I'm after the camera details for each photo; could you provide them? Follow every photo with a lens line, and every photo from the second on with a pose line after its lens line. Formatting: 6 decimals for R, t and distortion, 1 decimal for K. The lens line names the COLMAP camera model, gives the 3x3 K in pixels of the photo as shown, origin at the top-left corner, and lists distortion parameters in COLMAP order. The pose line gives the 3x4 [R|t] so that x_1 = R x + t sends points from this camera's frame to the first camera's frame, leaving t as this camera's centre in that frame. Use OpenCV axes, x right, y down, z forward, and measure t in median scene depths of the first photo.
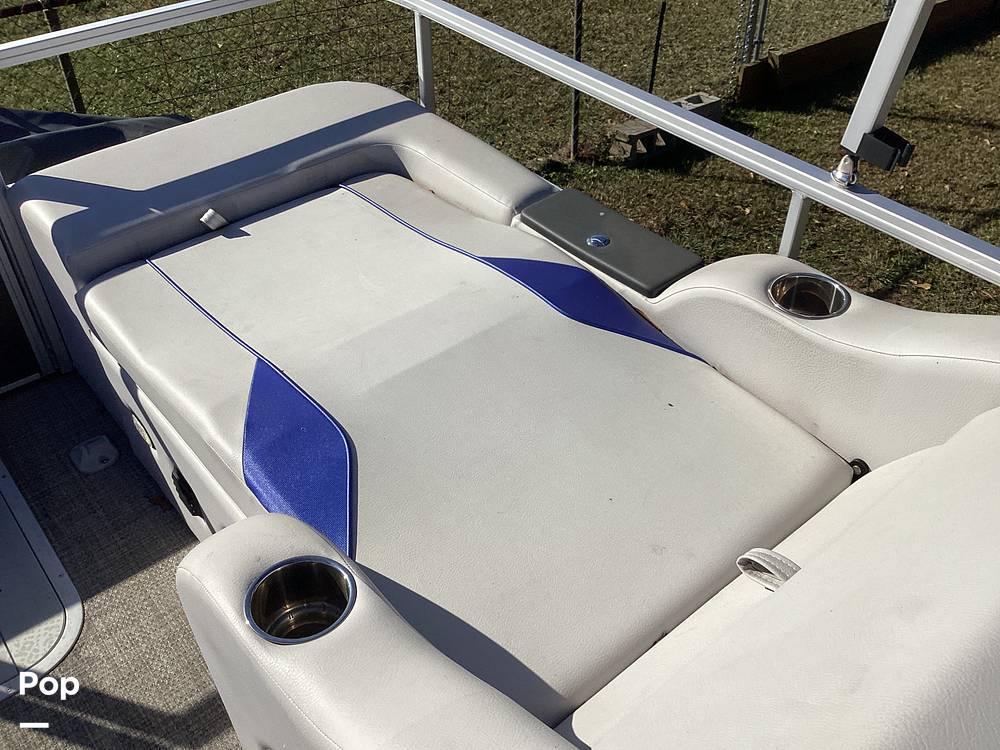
lens RADIAL K [[890.9, 0, 485.4], [0, 890.9, 356.3], [0, 0, 1]] dist [0.073180, -0.141713]
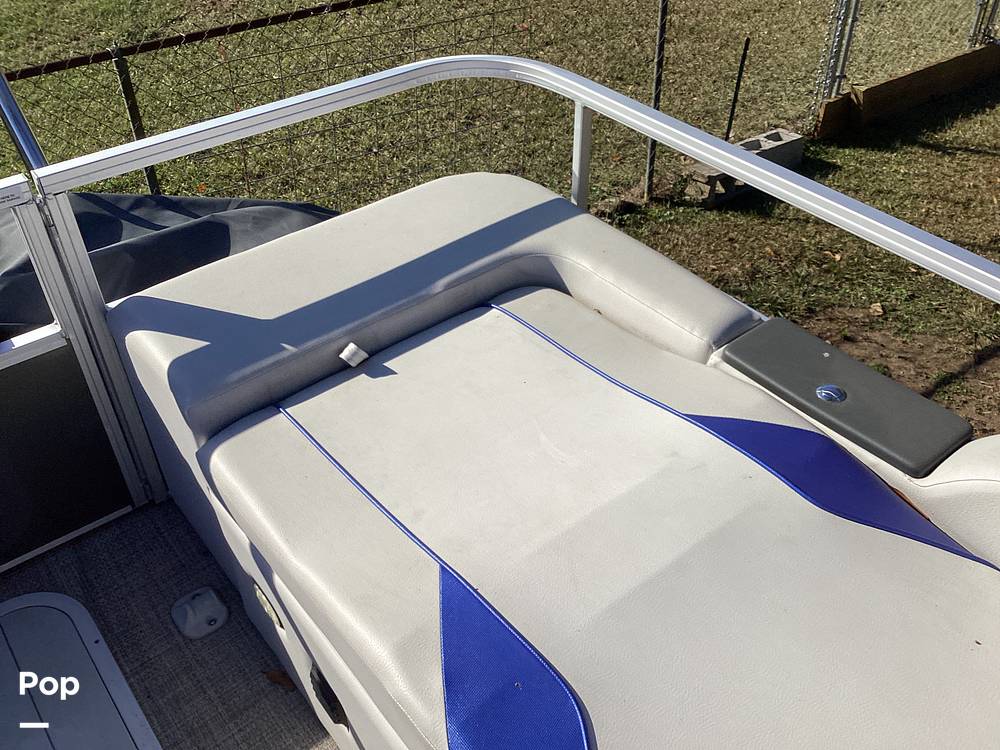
lens RADIAL K [[890.9, 0, 490.8], [0, 890.9, 345.8], [0, 0, 1]] dist [0.073180, -0.141713]
pose [[0.999747, 0.004797, -0.021987, -0.147634], [-0.005282, 0.999742, -0.022070, -0.135820], [0.021875, 0.022181, 0.999515, 0.150735]]
